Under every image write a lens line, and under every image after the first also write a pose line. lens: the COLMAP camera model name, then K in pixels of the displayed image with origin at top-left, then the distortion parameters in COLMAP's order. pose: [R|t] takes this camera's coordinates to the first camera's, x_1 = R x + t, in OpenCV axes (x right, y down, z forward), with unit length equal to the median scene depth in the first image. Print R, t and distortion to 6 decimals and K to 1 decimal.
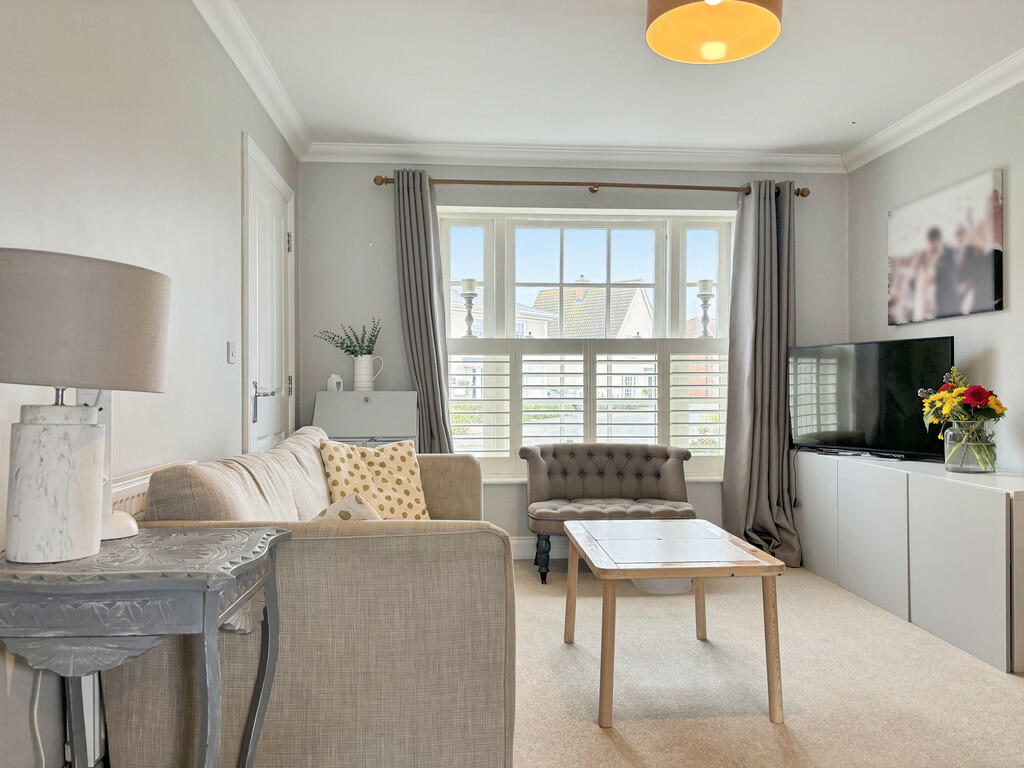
lens RADIAL K [[778.4, 0, 507.6], [0, 778.4, 390.4], [0, 0, 1]] dist [0.000959, 0.014792]
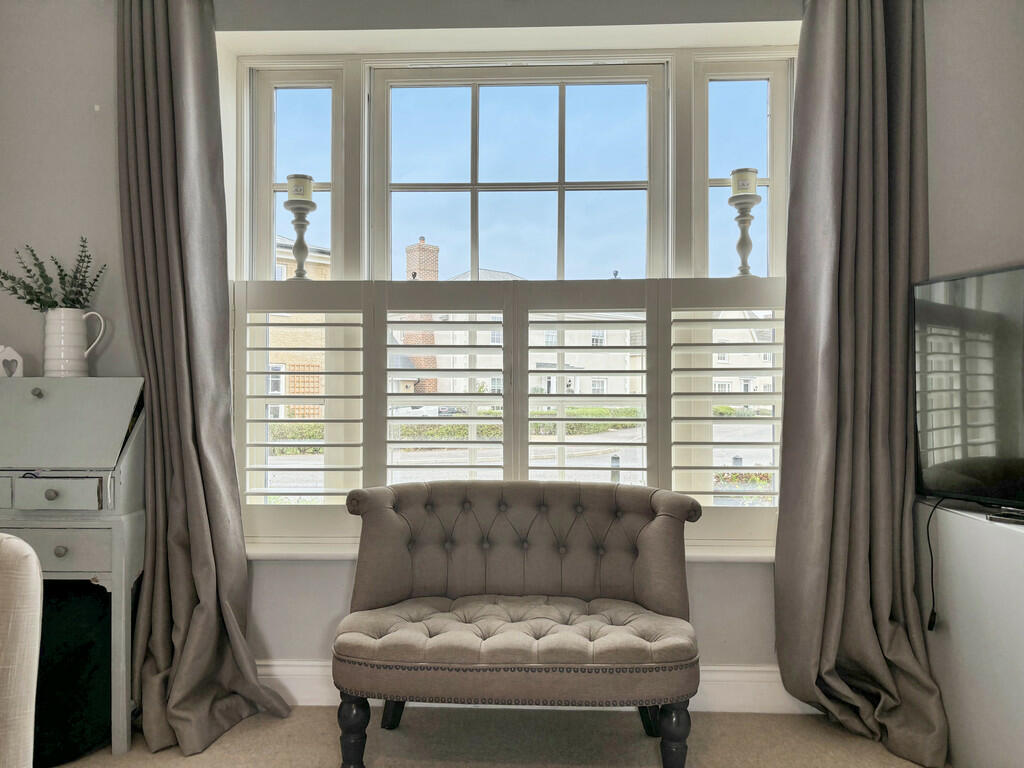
lens RADIAL K [[778.4, 0, 523.6], [0, 778.4, 381.0], [0, 0, 1]] dist [0.000959, 0.014792]
pose [[0.994627, -0.000227, -0.103528, 0.199992], [-0.002249, 0.999714, -0.023798, 0.016781], [0.103504, 0.023903, 0.994342, 0.579420]]
